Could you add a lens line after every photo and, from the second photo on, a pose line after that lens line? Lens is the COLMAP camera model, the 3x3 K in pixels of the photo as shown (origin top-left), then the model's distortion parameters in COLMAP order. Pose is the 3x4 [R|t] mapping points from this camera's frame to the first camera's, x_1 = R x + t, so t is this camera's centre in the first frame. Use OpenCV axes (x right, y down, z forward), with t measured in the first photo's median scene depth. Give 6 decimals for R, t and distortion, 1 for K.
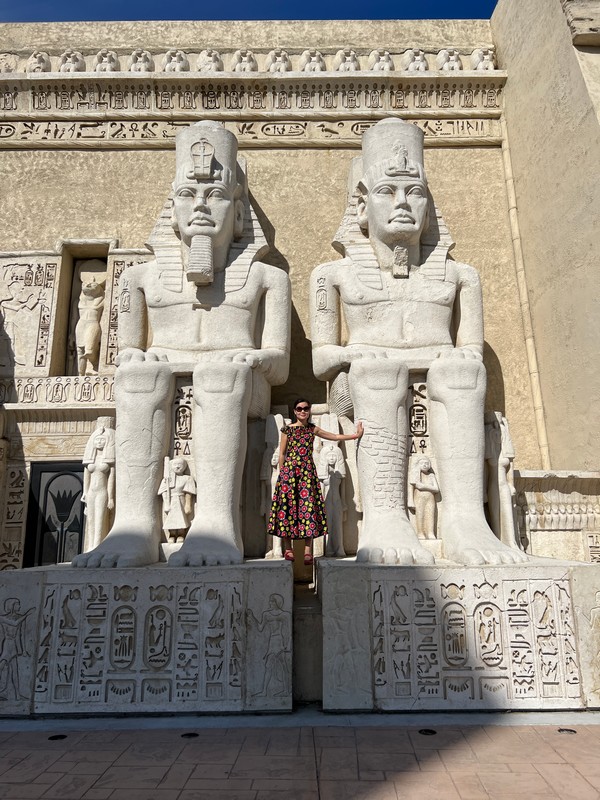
lens RADIAL K [[616.8, 0, 300.0], [0, 616.8, 400.0], [0, 0, 1]] dist [0.076220, -0.115488]
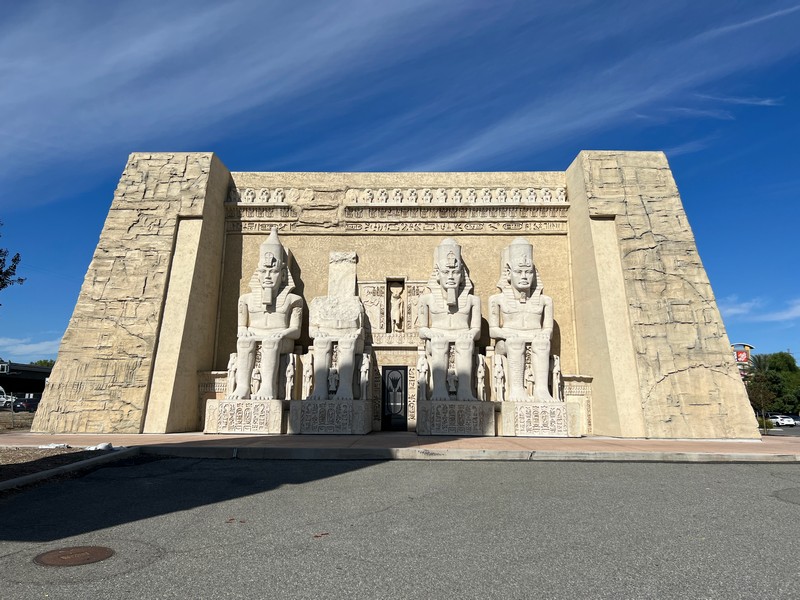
lens RADIAL K [[616.8, 0, 390.0], [0, 616.8, 303.7], [0, 0, 1]] dist [0.076220, -0.115488]
pose [[0.999133, 0.012879, -0.039593, -0.284511], [-0.010900, 0.998700, 0.049802, -0.290366], [0.040183, -0.049328, 0.997974, -1.576494]]
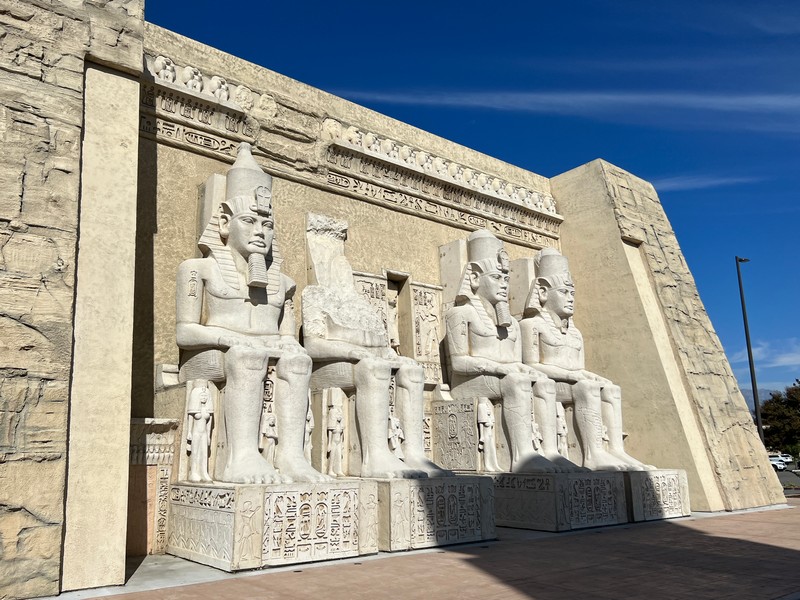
lens RADIAL K [[661.0, 0, 400.0], [0, 661.0, 300.0], [0, 0, 1]] dist [0.061756, -0.084673]
pose [[0.781070, 0.144491, 0.607497, -1.454039], [-0.136278, 0.988853, -0.059981, -0.090668], [-0.609392, -0.035939, 0.792054, -0.375366]]
